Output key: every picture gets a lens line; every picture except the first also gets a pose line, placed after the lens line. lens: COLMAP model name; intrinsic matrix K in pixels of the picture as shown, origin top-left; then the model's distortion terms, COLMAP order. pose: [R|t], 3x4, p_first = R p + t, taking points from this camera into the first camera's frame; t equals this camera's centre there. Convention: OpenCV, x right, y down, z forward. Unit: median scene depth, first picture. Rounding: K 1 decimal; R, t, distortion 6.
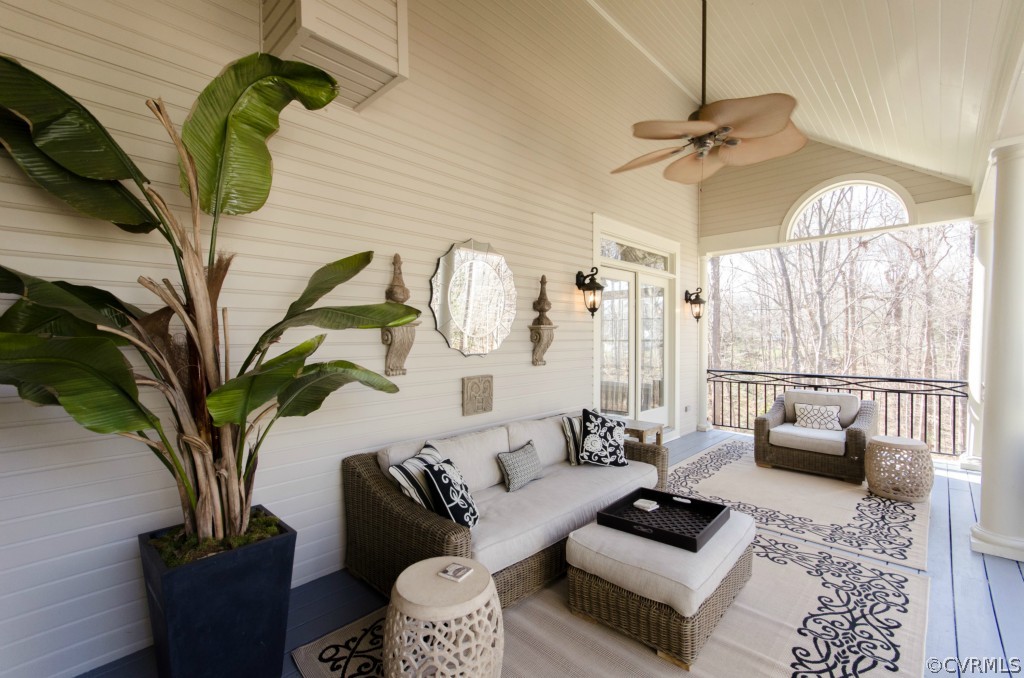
lens RADIAL K [[448.5, 0, 513.0], [0, 448.5, 348.1], [0, 0, 1]] dist [0.008890, -0.000849]
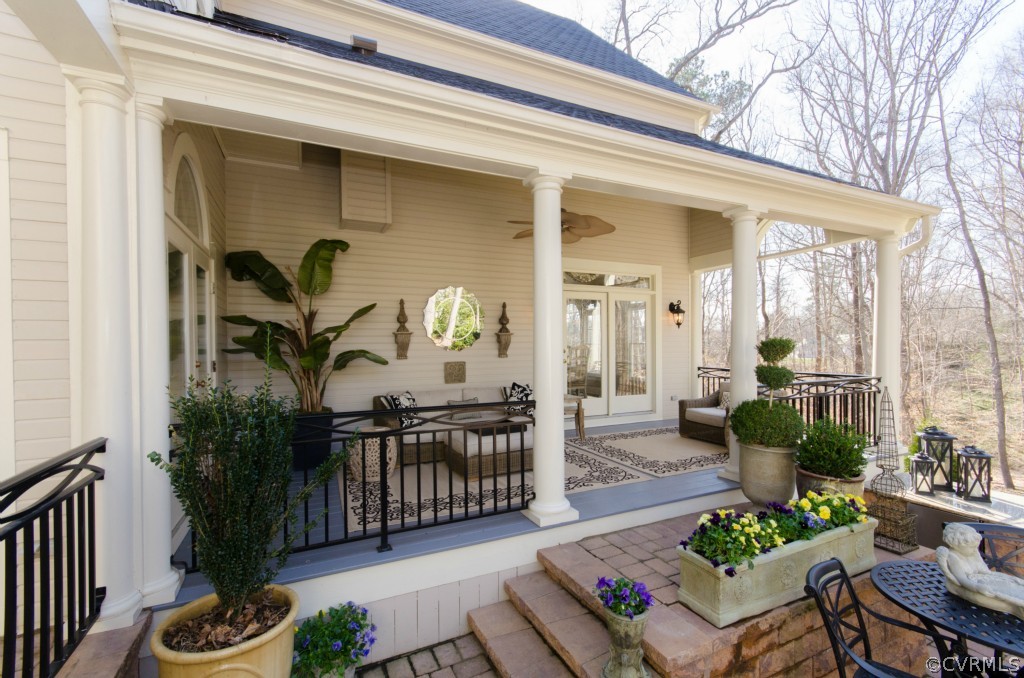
lens RADIAL K [[448.5, 0, 511.7], [0, 448.5, 346.4], [0, 0, 1]] dist [0.008890, -0.000849]
pose [[0.933644, -0.000217, -0.358201, 0.761578], [-0.005866, 0.999856, -0.015896, 0.027756], [0.358153, 0.016942, 0.933509, -0.581695]]
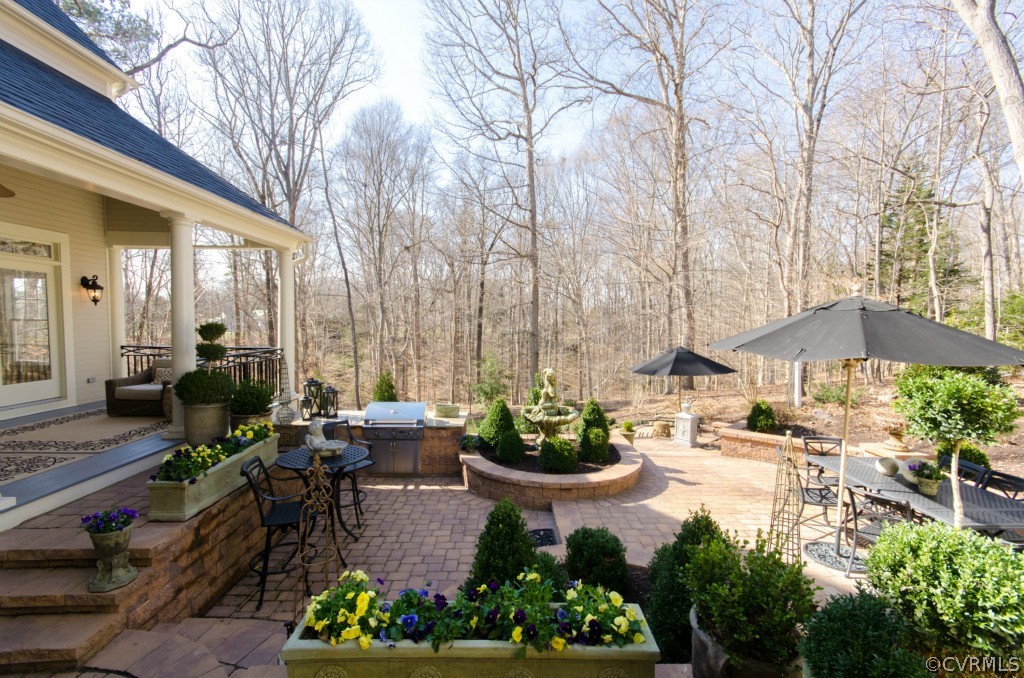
lens RADIAL K [[448.5, 0, 510.7], [0, 448.5, 347.5], [0, 0, 1]] dist [0.008890, -0.000849]
pose [[0.712115, -0.029483, 0.701443, 0.632596], [0.000432, 0.999136, 0.041557, 0.006681], [-0.702063, -0.029290, 0.711513, -1.051406]]
